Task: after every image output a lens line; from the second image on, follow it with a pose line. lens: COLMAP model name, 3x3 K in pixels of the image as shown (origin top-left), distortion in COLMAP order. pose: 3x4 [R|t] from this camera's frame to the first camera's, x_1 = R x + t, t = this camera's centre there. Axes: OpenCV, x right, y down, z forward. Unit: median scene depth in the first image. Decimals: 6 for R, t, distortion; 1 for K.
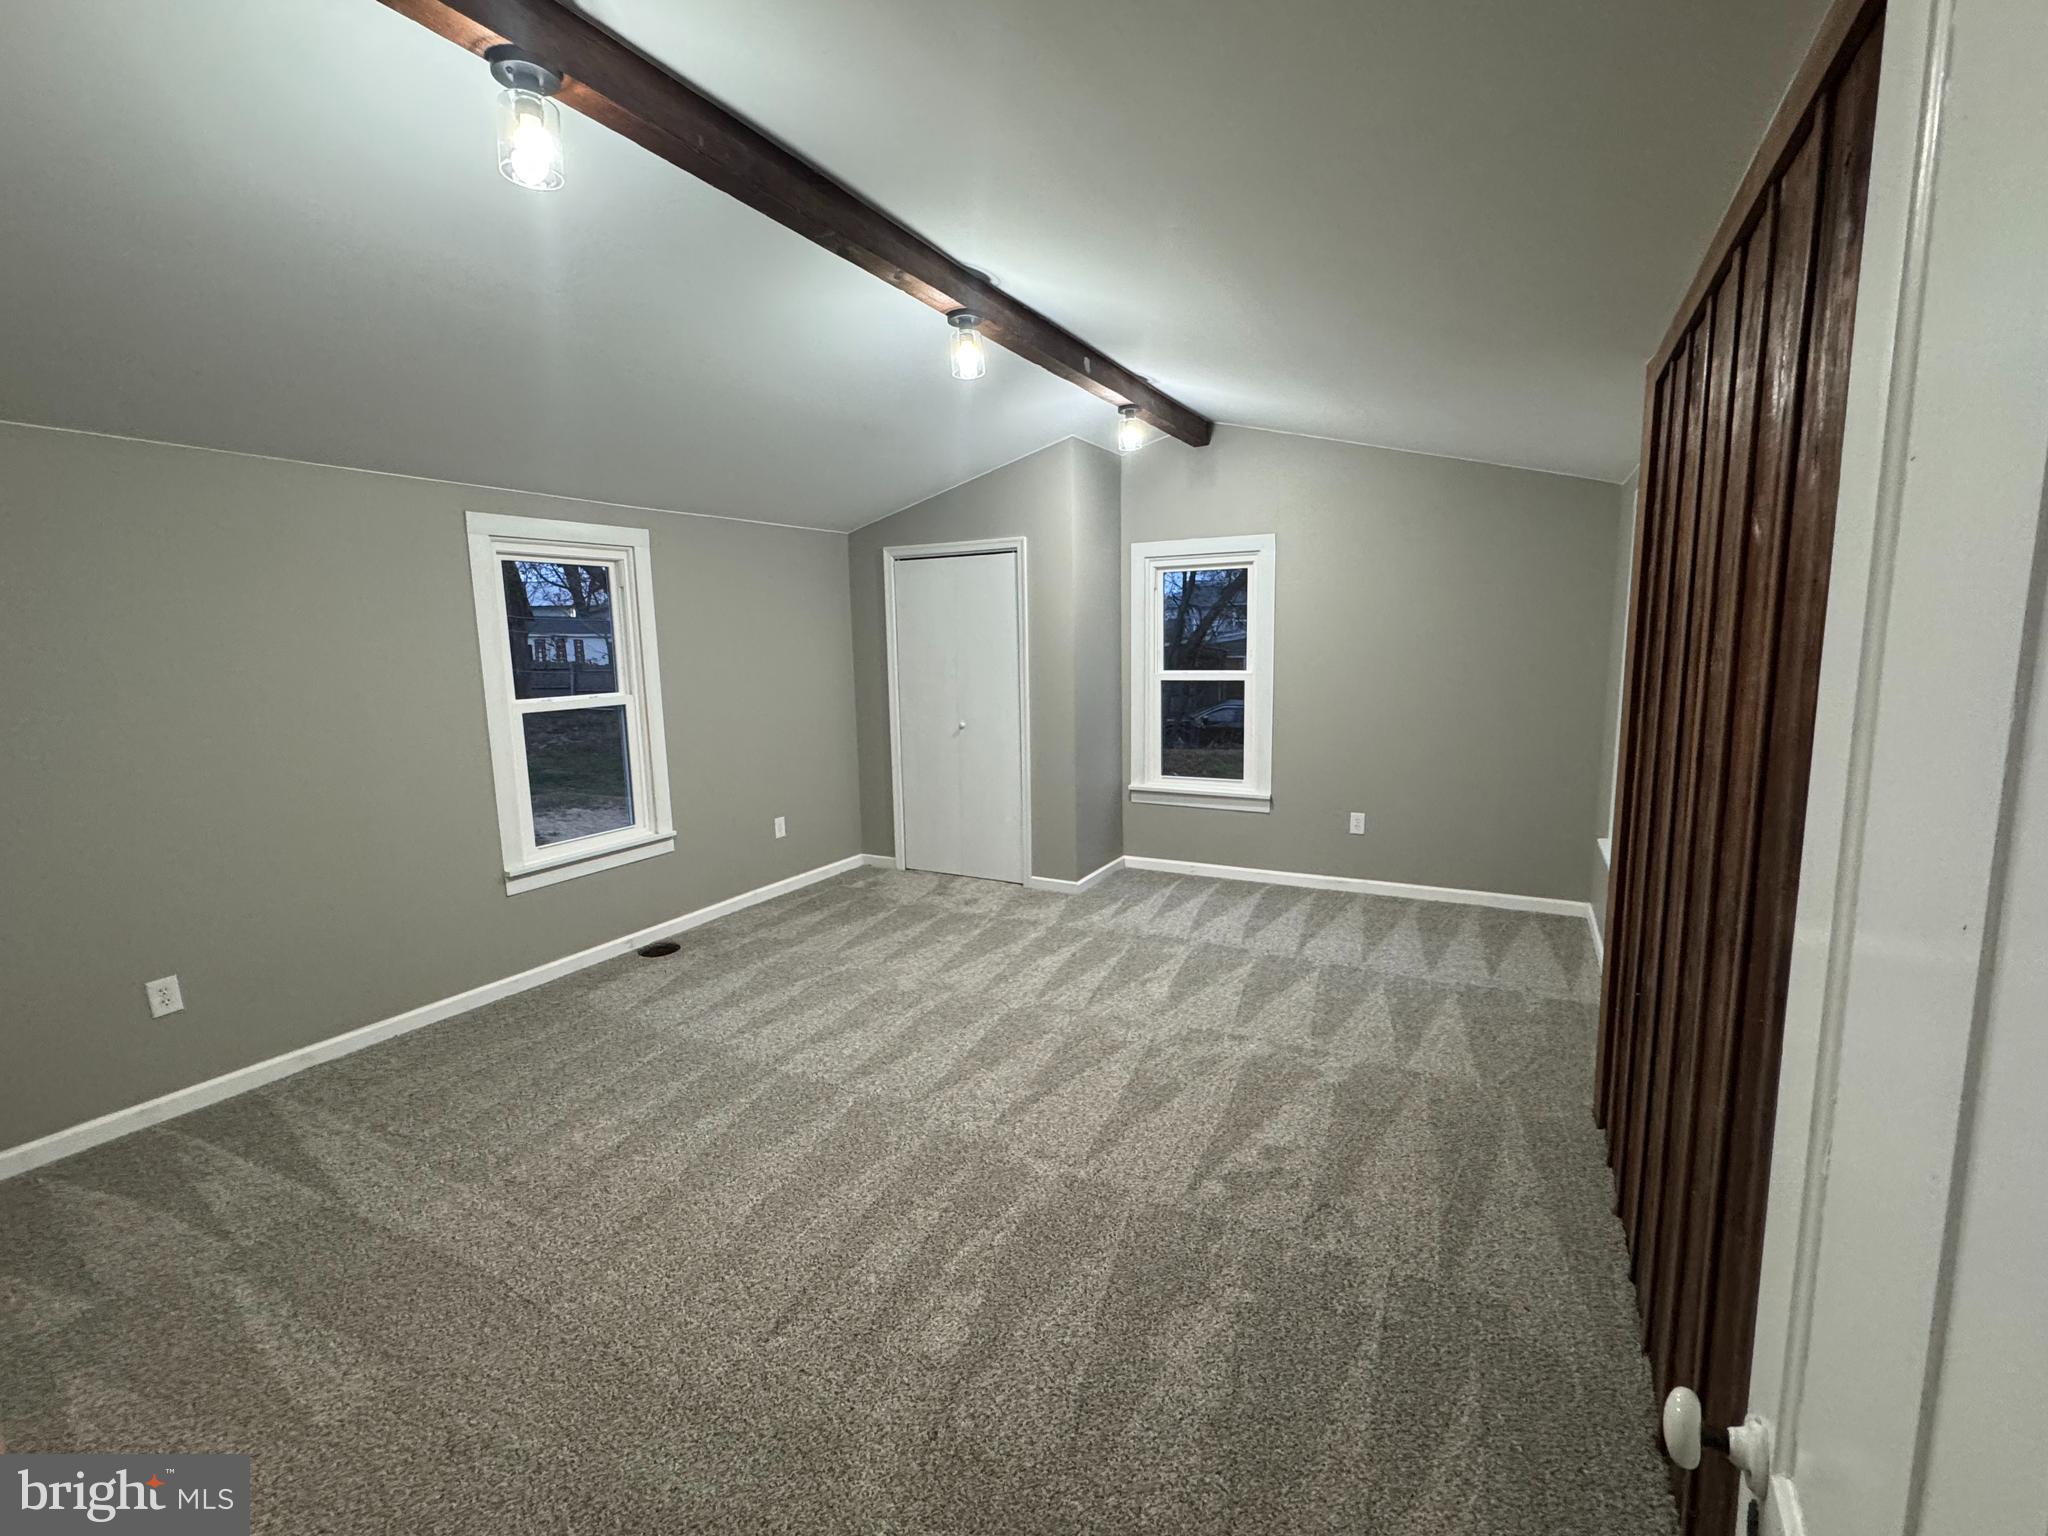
lens RADIAL K [[898.5, 0, 1024.0], [0, 898.5, 768.0], [0, 0, 1]] dist [-0.000654, -0.000079]
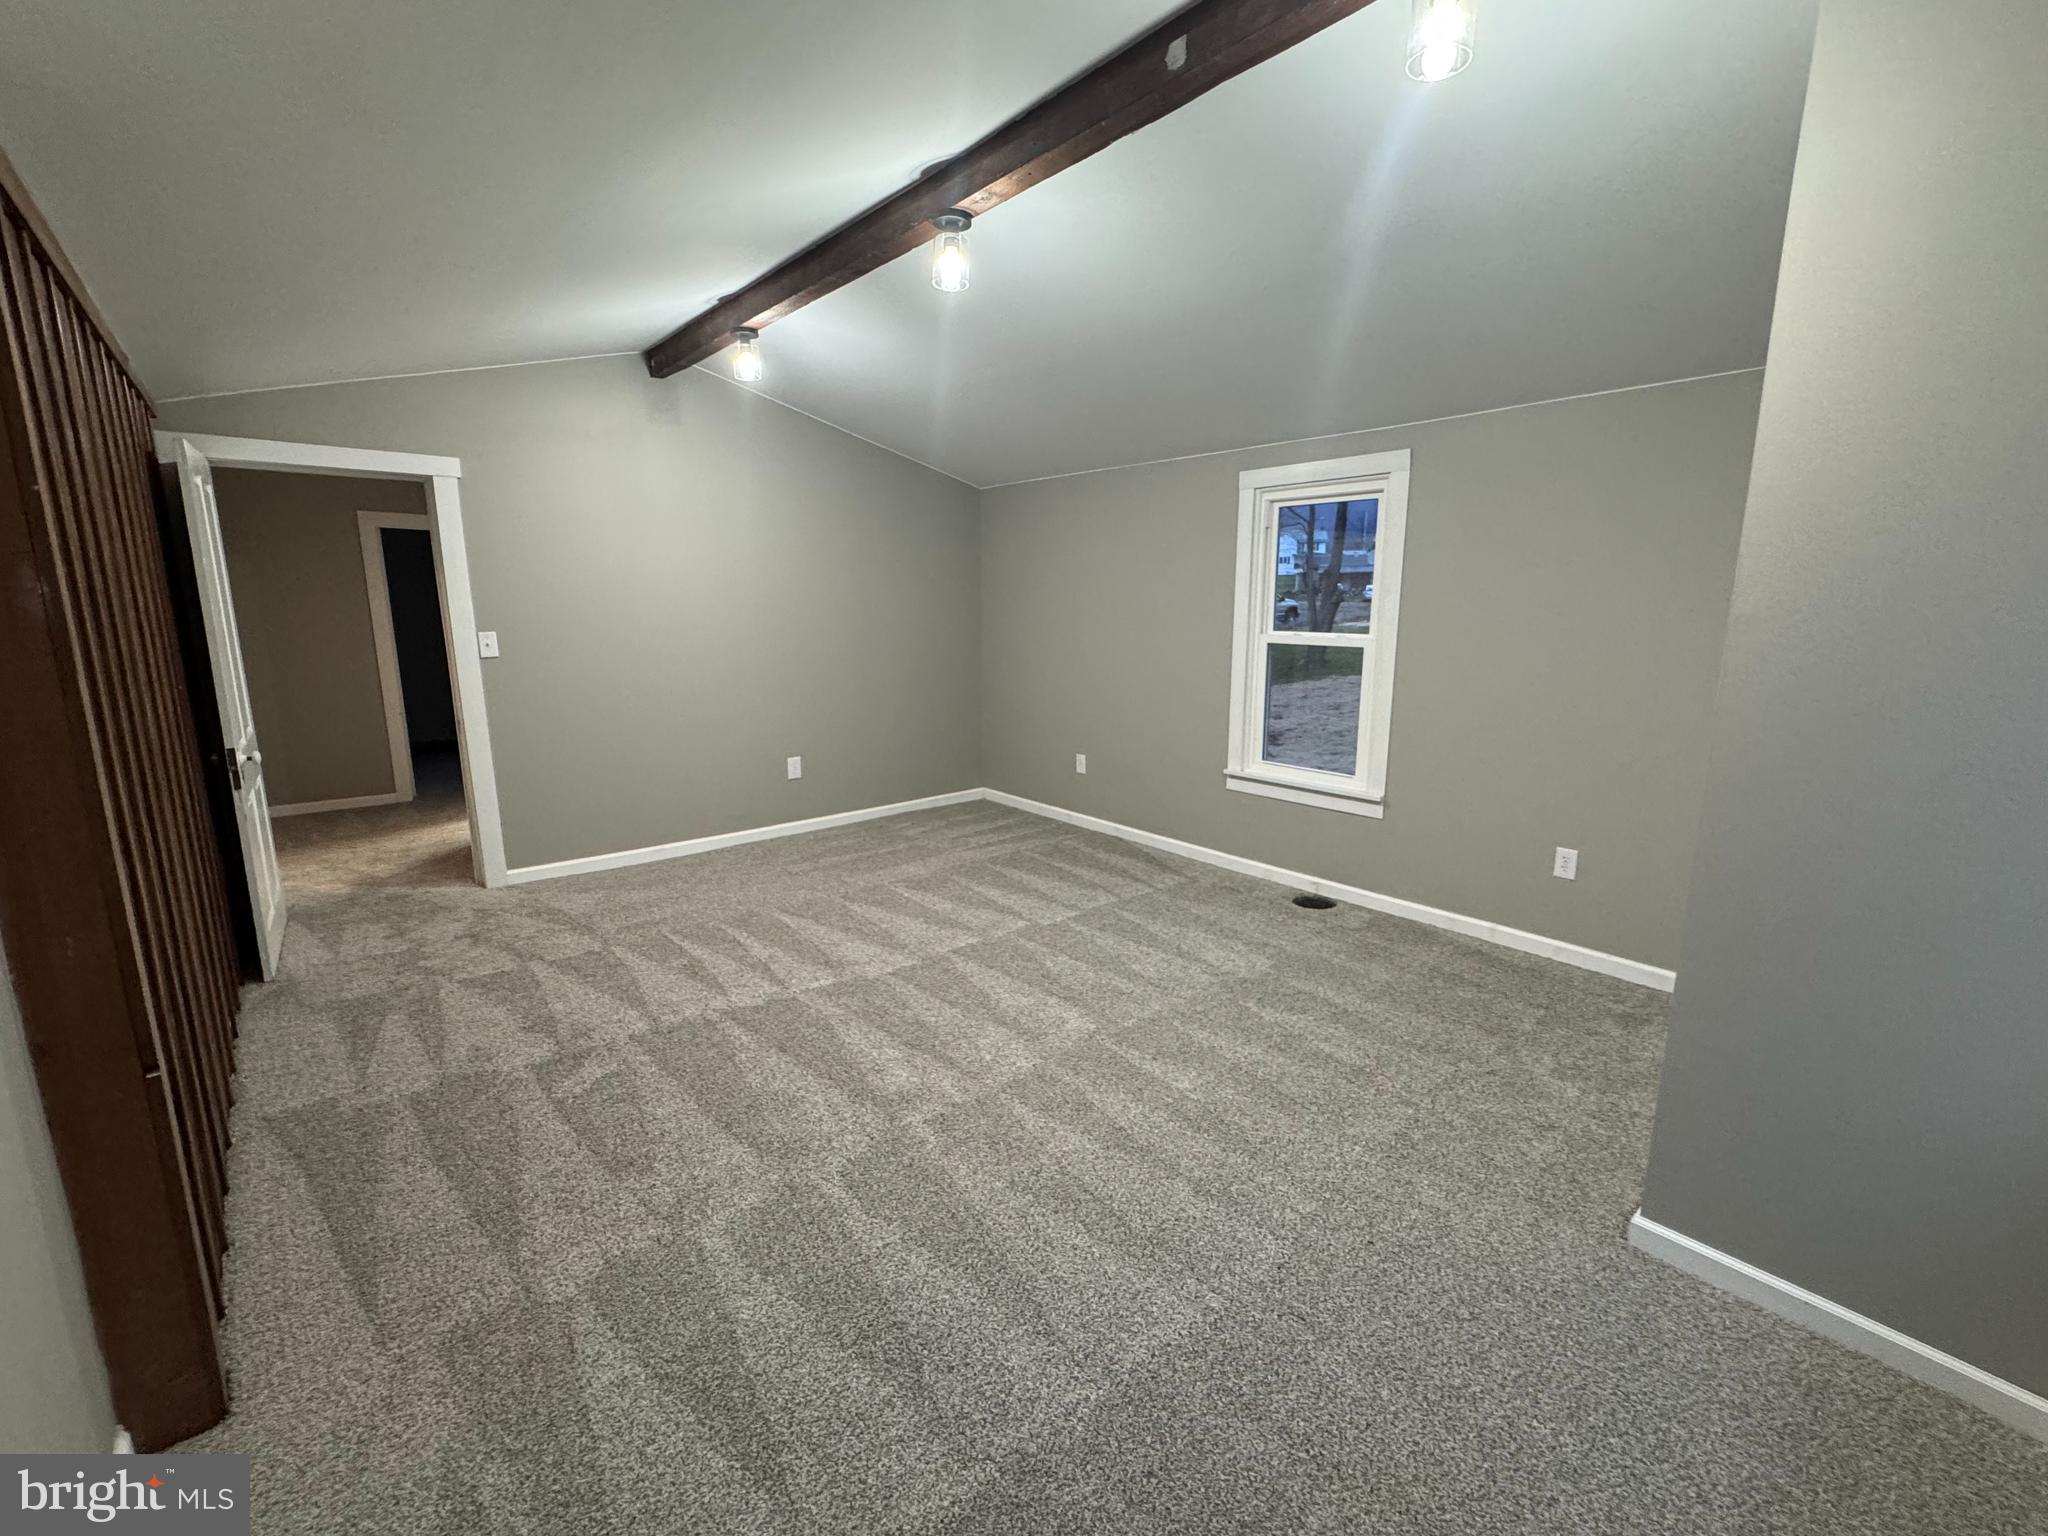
lens RADIAL K [[898.5, 0, 1024.0], [0, 898.5, 768.0], [0, 0, 1]] dist [-0.000654, -0.000079]
pose [[-0.370505, 0.200639, -0.906901, 0.625848], [-0.122269, 0.957358, 0.261754, -0.169405], [0.920748, 0.207867, -0.330174, 1.122011]]
